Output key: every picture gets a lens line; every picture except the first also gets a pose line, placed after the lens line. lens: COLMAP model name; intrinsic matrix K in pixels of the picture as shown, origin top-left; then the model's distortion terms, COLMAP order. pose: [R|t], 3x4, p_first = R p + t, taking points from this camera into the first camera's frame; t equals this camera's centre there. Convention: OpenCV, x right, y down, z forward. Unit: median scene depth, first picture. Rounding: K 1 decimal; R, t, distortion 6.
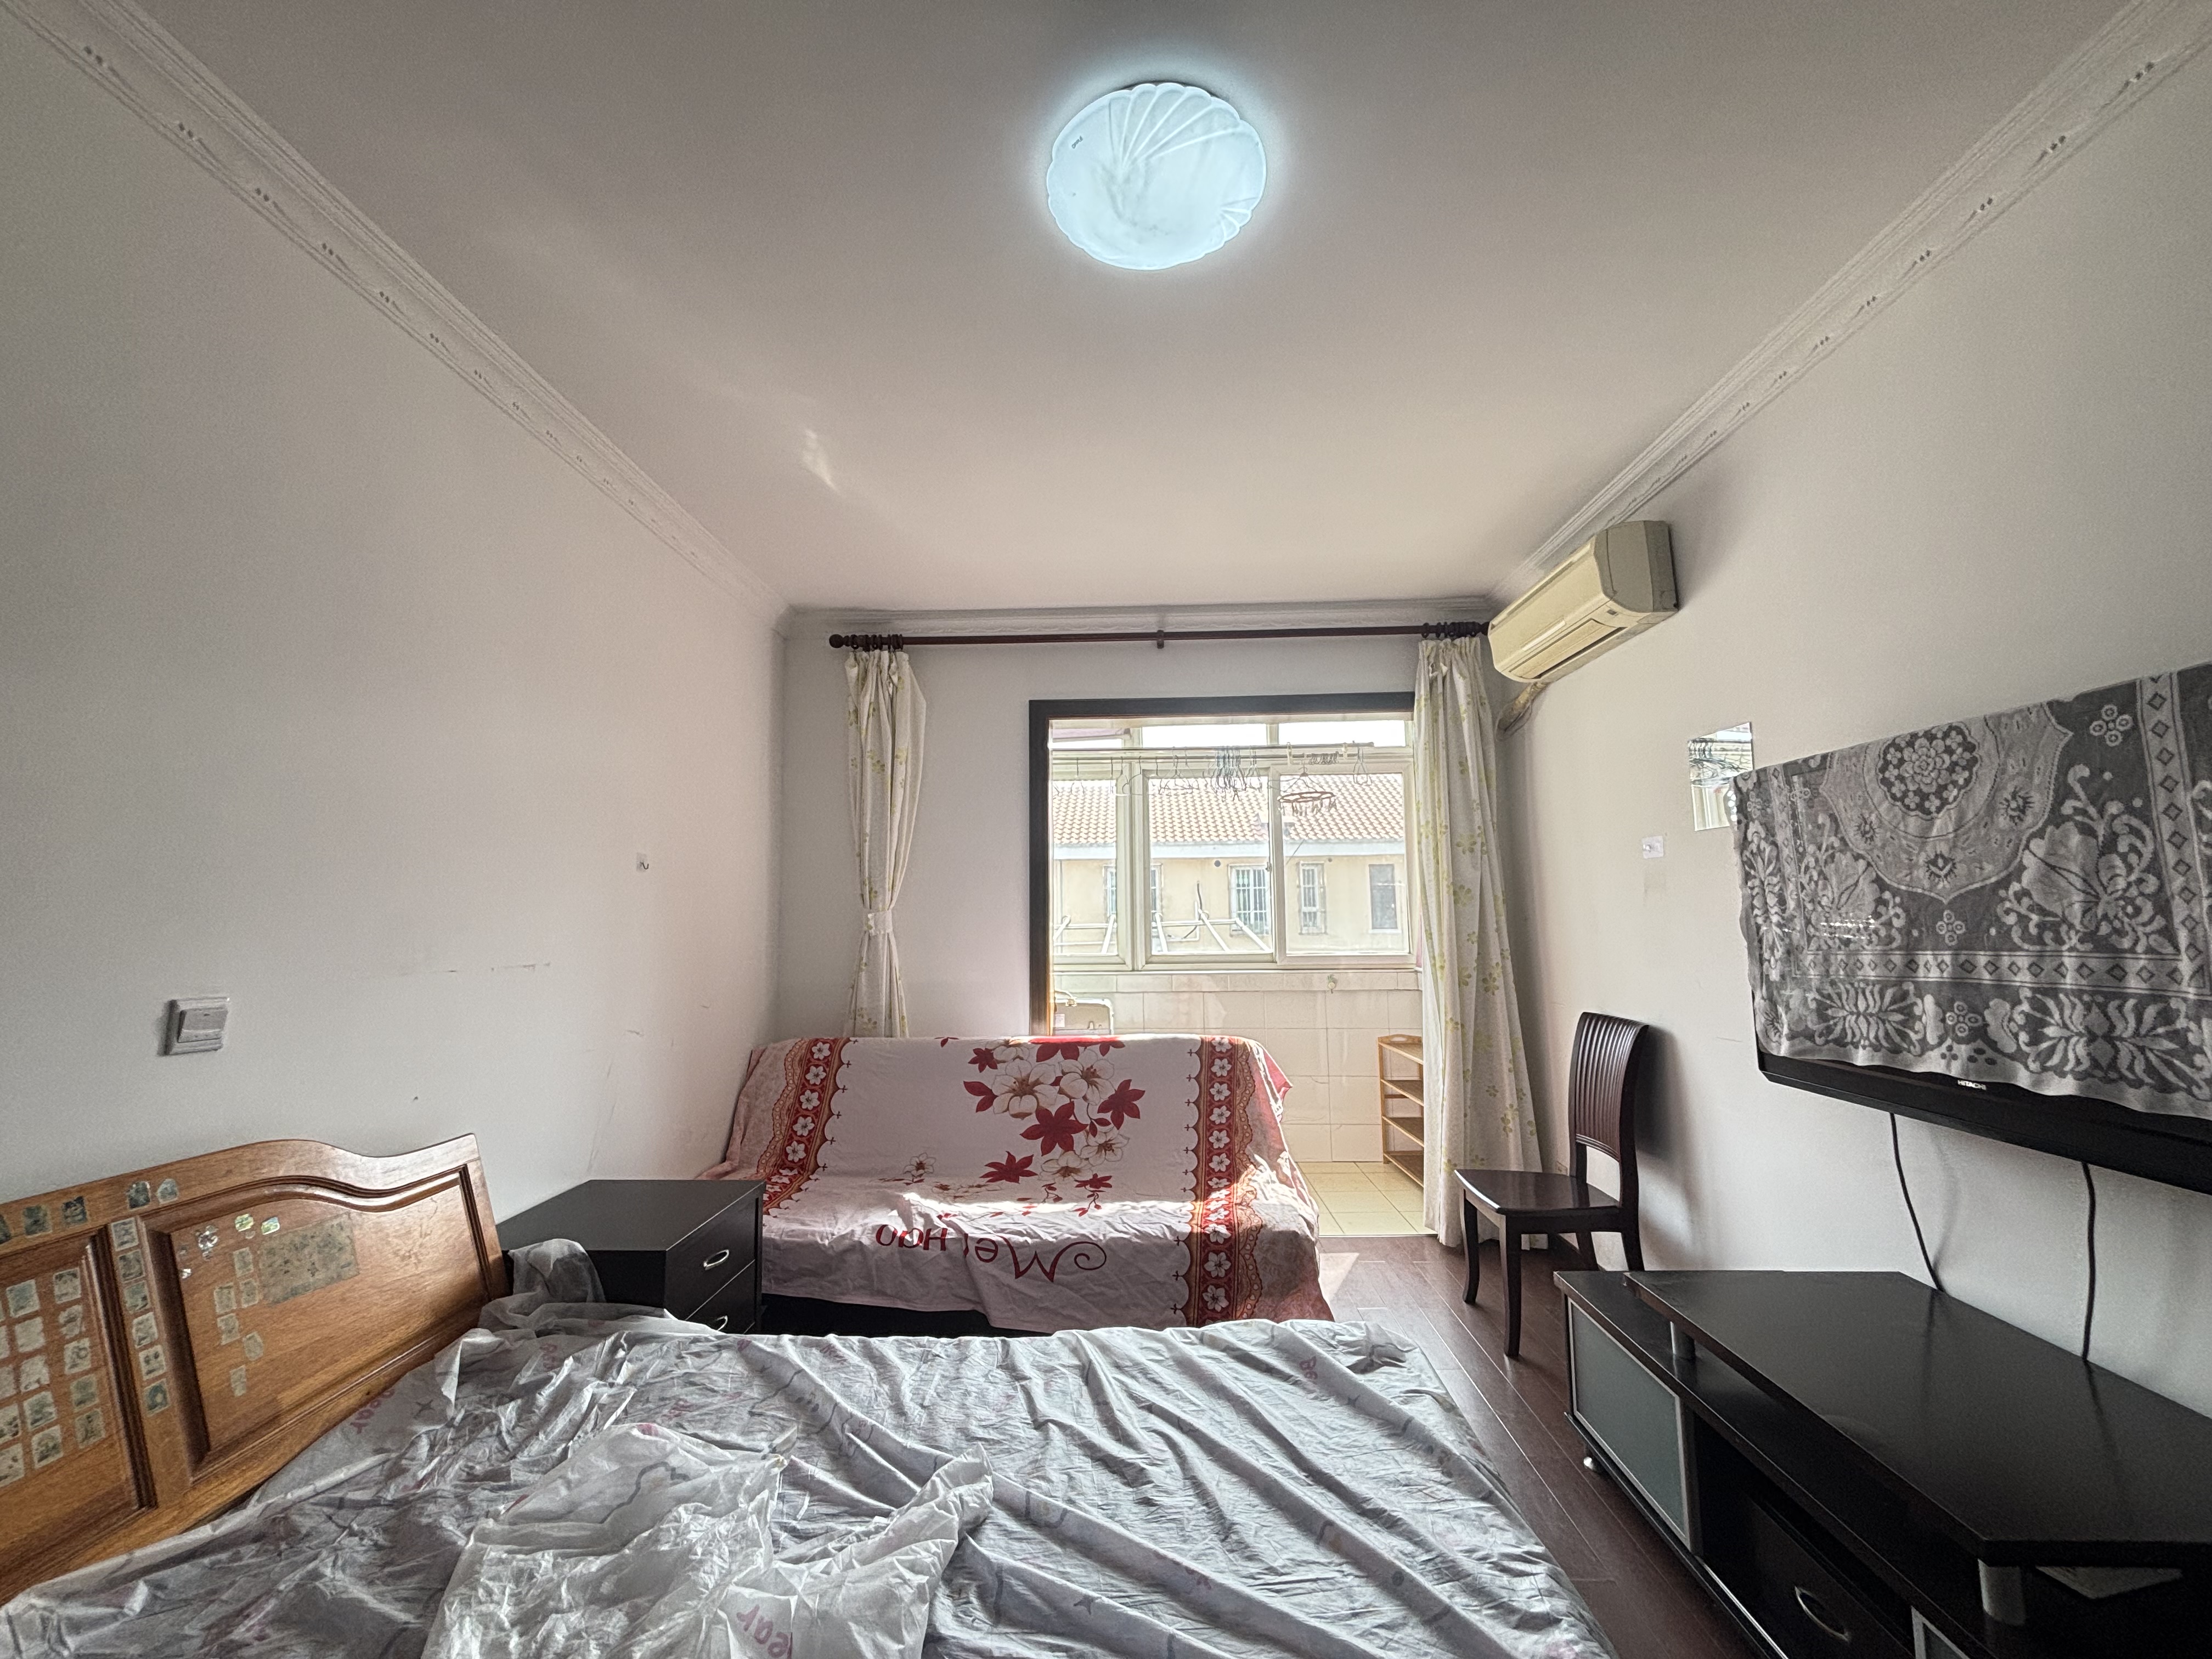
lens RADIAL K [[887.7, 0, 1107.7], [0, 887.7, 831.0], [0, 0, 1]] dist [-0.000431, -0.000019]
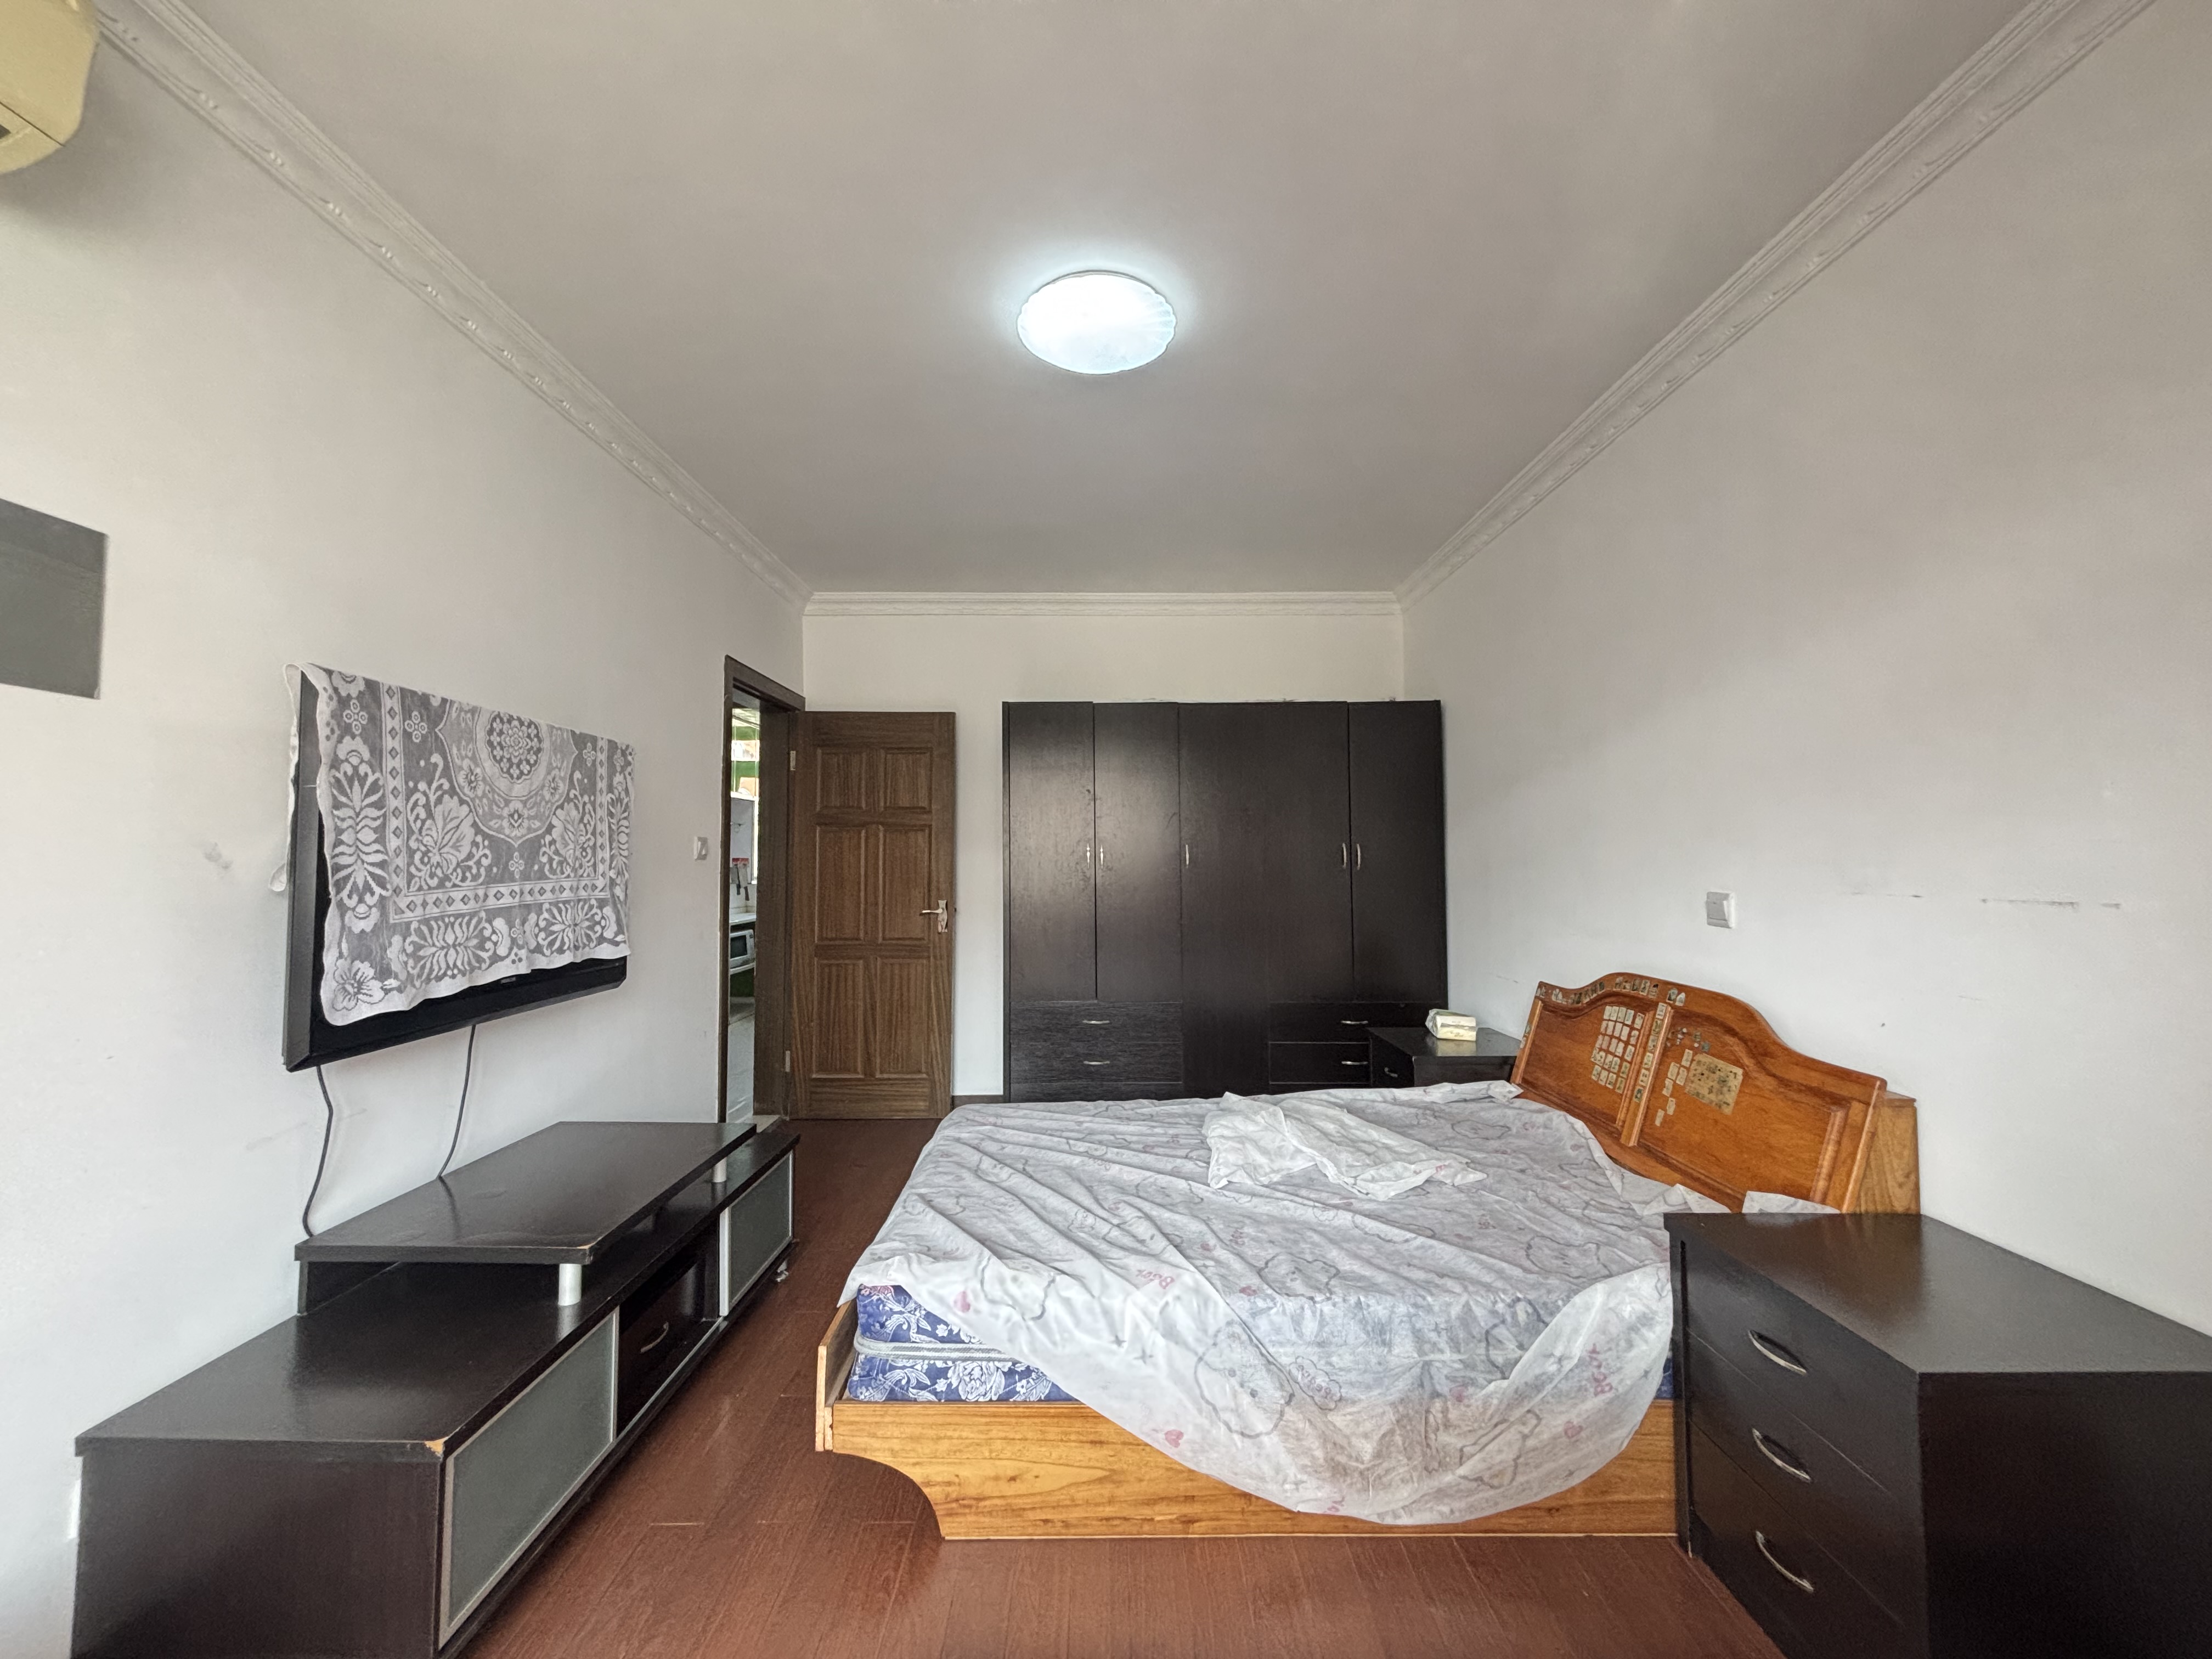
lens RADIAL K [[887.7, 0, 1105.7], [0, 887.7, 827.4], [0, 0, 1]] dist [-0.000431, -0.000019]
pose [[-0.999428, 0.012891, -0.031255, 0.093129], [0.016995, 0.990723, -0.134833, 0.239434], [0.029227, -0.135287, -0.990375, 2.276551]]
